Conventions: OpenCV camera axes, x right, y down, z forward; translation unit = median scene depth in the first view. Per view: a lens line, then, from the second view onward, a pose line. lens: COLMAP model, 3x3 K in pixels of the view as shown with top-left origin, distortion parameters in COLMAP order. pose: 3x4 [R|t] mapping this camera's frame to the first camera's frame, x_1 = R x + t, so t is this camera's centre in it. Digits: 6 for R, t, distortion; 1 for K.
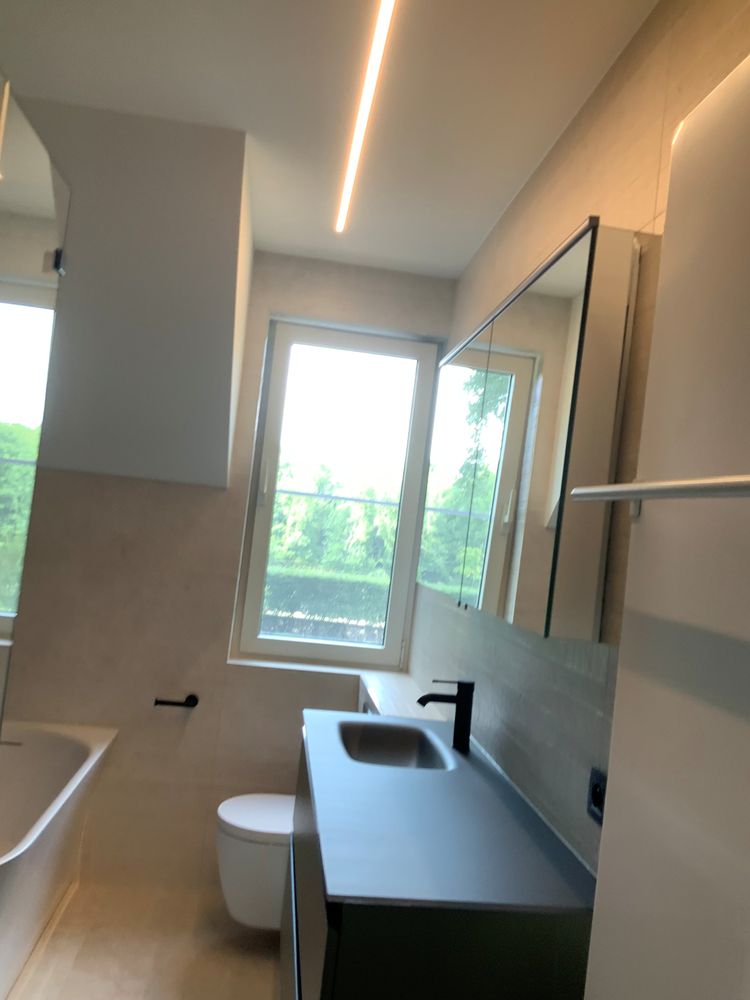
lens RADIAL K [[835.7, 0, 392.7], [0, 835.7, 486.7], [0, 0, 1]] dist [0.034575, -0.090875]
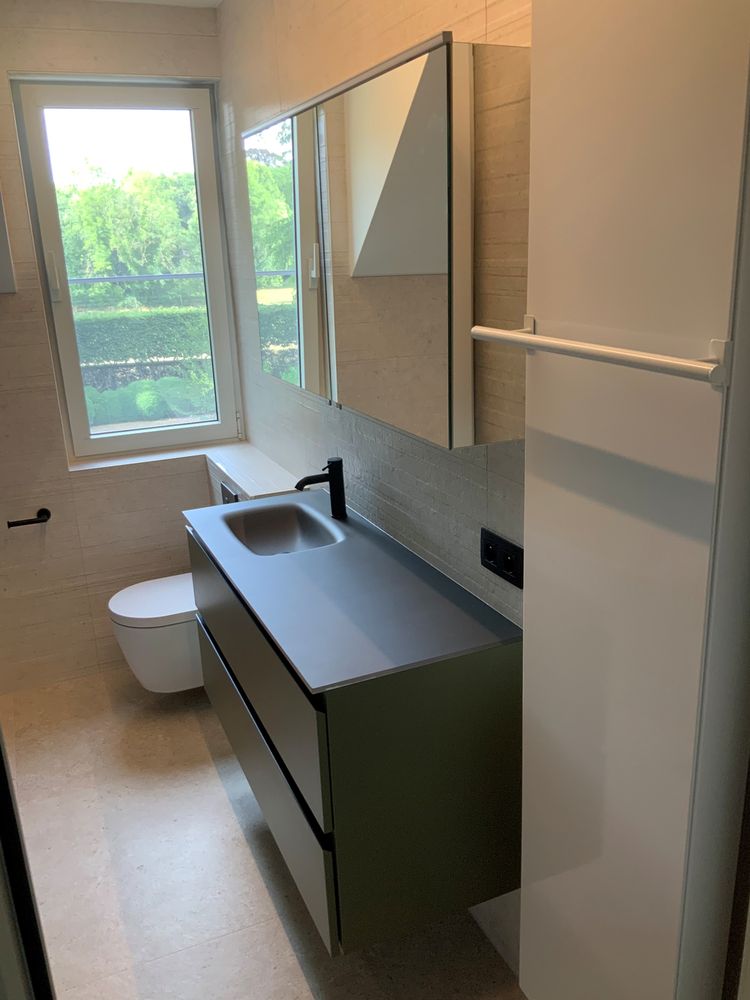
lens RADIAL K [[835.7, 0, 406.7], [0, 835.7, 495.8], [0, 0, 1]] dist [0.034575, -0.090875]
pose [[0.942706, -0.218374, 0.252227, -0.083592], [0.113773, 0.921126, 0.372266, -0.092376], [-0.313626, -0.322241, 0.893196, -0.020543]]
